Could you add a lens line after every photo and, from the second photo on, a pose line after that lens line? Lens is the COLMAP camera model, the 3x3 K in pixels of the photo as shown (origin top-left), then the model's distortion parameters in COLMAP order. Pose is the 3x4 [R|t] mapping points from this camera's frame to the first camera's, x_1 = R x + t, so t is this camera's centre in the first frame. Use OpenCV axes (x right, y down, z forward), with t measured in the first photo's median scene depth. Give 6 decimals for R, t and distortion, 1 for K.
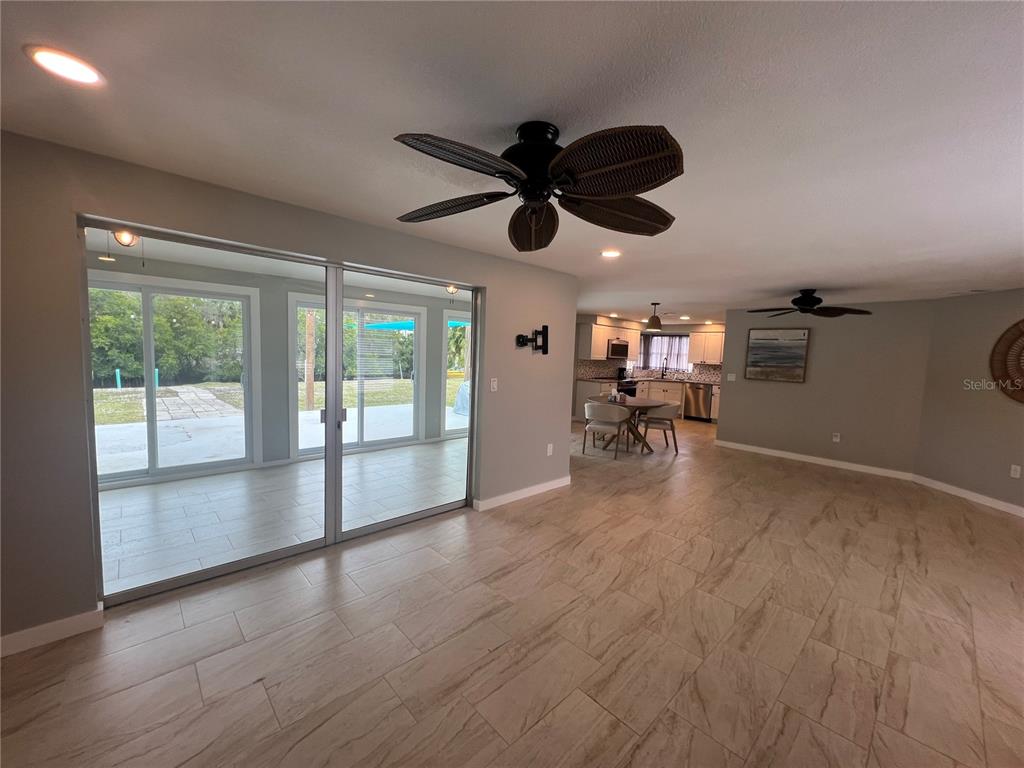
lens RADIAL K [[413.1, 0, 510.9], [0, 413.1, 383.9], [0, 0, 1]] dist [0.005296, -0.000266]
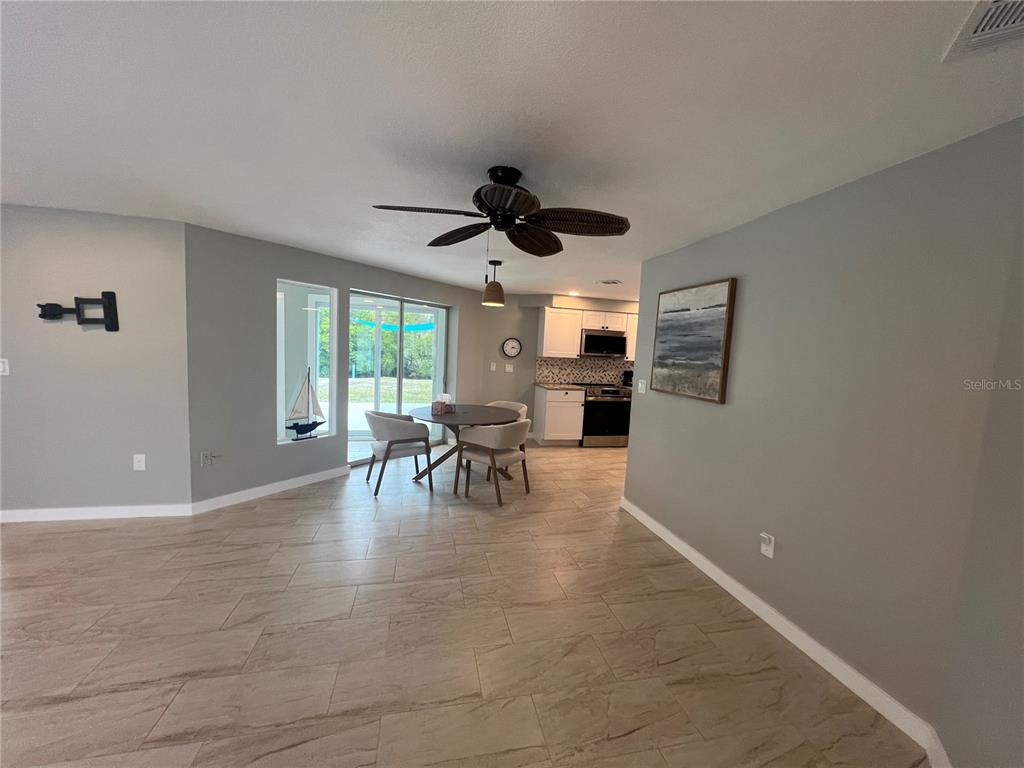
lens RADIAL K [[413.1, 0, 506.0], [0, 413.1, 382.4], [0, 0, 1]] dist [0.005296, -0.000266]
pose [[0.855398, 0.044740, -0.516036, 0.475635], [-0.054215, 0.998524, -0.003296, -0.007111], [0.515127, 0.030796, 0.856560, 0.325259]]
